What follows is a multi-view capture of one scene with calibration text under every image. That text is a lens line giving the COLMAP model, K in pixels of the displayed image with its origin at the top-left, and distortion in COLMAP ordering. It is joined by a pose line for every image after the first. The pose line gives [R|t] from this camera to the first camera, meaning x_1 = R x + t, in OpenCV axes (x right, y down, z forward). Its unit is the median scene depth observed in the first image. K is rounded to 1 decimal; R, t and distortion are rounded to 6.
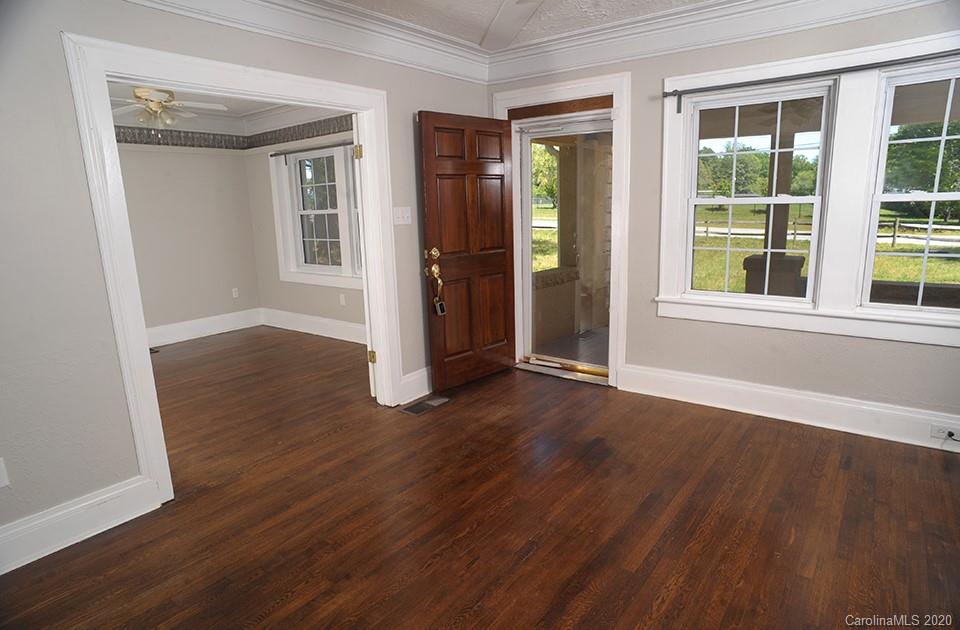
lens RADIAL K [[545.5, 0, 487.2], [0, 545.5, 317.4], [0, 0, 1]] dist [-0.101504, 0.068024]
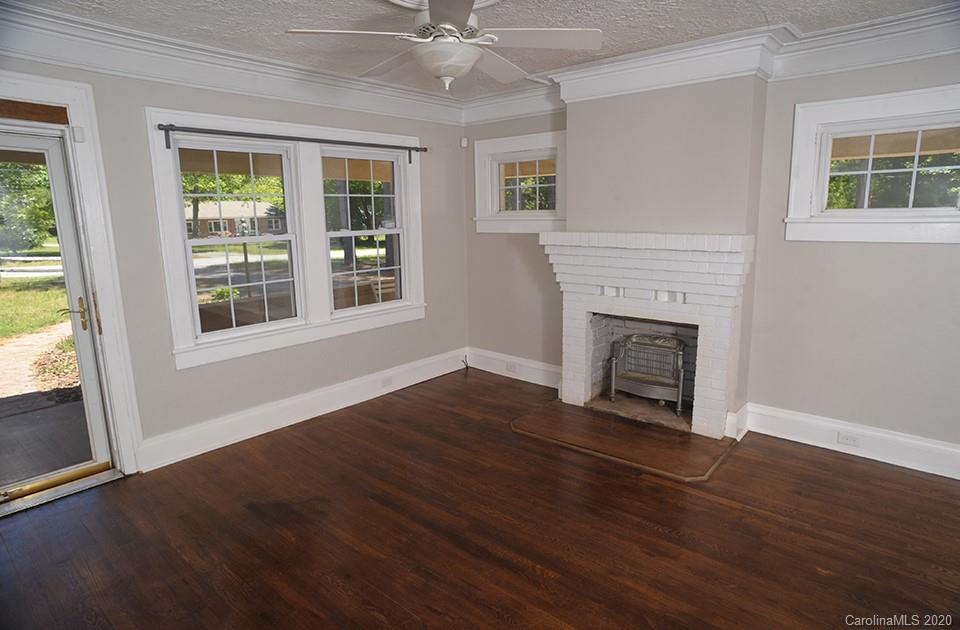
lens RADIAL K [[545.5, 0, 487.2], [0, 545.5, 317.4], [0, 0, 1]] dist [-0.101504, 0.068024]
pose [[0.055151, -0.161163, 0.985386, -0.499651], [0.216002, 0.965444, 0.145812, -0.102478], [-0.974834, 0.204804, 0.088056, 0.392890]]
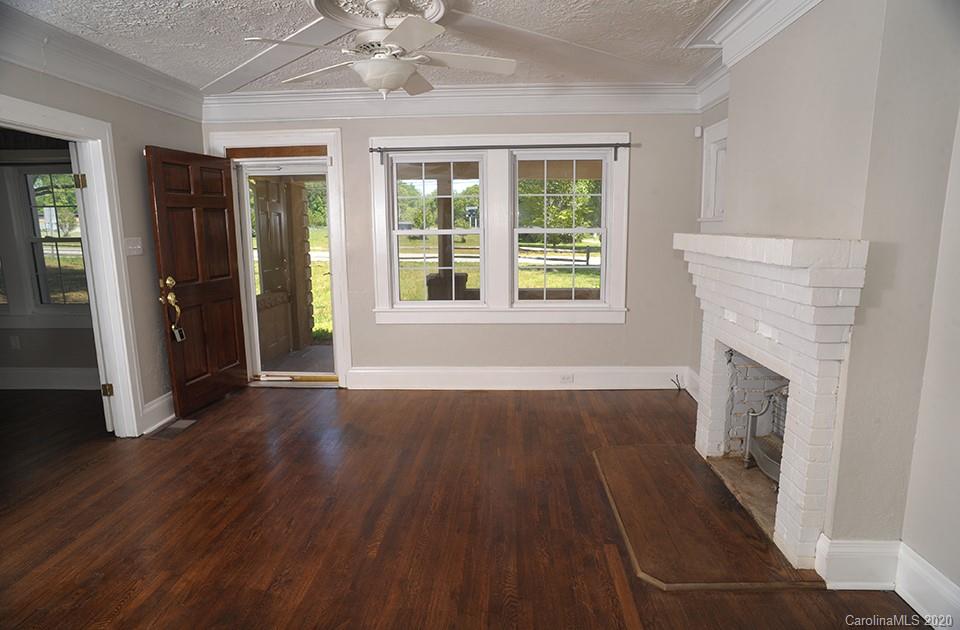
lens RADIAL K [[545.5, 0, 487.2], [0, 545.5, 317.4], [0, 0, 1]] dist [-0.101504, 0.068024]
pose [[0.822938, -0.075258, 0.563124, -0.173538], [0.102452, 0.994596, -0.016800, 0.028786], [-0.558817, 0.071519, 0.826201, -0.175012]]
